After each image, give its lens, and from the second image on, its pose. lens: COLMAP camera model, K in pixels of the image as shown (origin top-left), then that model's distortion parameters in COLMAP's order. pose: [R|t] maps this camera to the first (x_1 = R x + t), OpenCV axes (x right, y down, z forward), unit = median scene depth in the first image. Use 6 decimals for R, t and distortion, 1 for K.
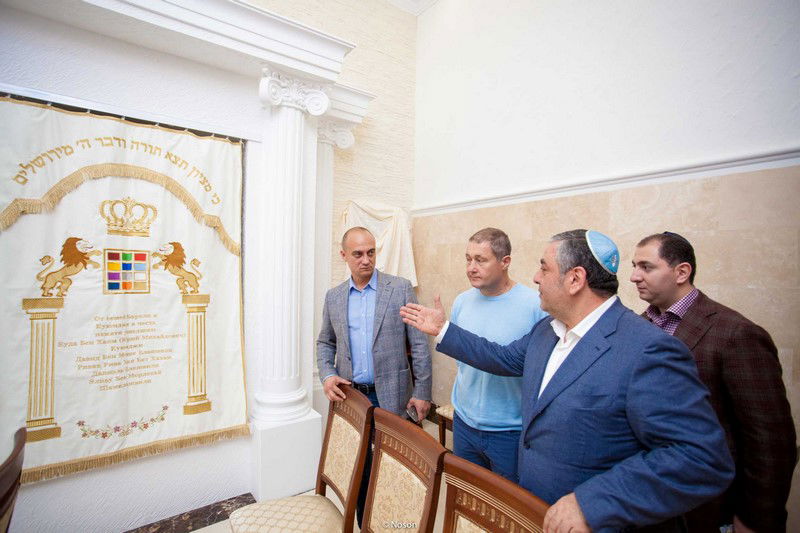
lens RADIAL K [[393.8, 0, 400.0], [0, 393.8, 273.9], [0, 0, 1]] dist [-0.013538, 0.004264]
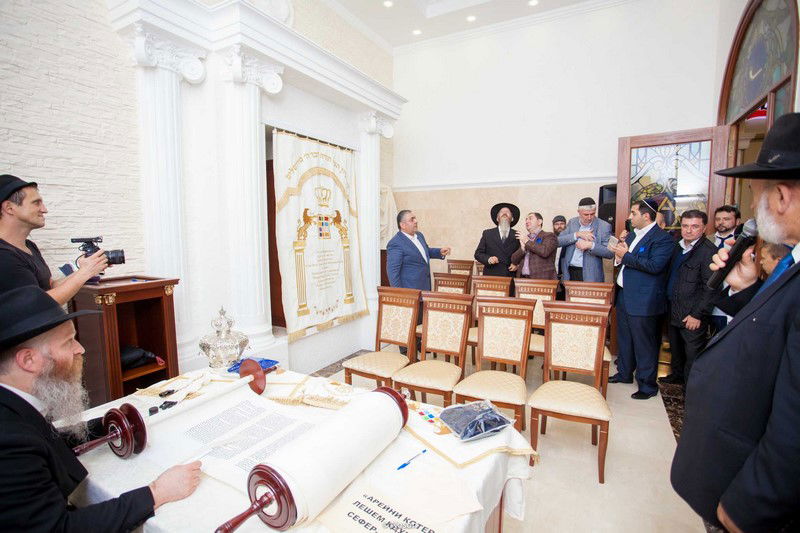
lens RADIAL K [[393.8, 0, 400.4], [0, 393.8, 264.5], [0, 0, 1]] dist [-0.013538, 0.004264]
pose [[0.909911, -0.047705, 0.412051, -1.086115], [0.009519, 0.995505, 0.094234, -0.000185], [-0.414694, -0.081822, 0.906275, -0.792369]]
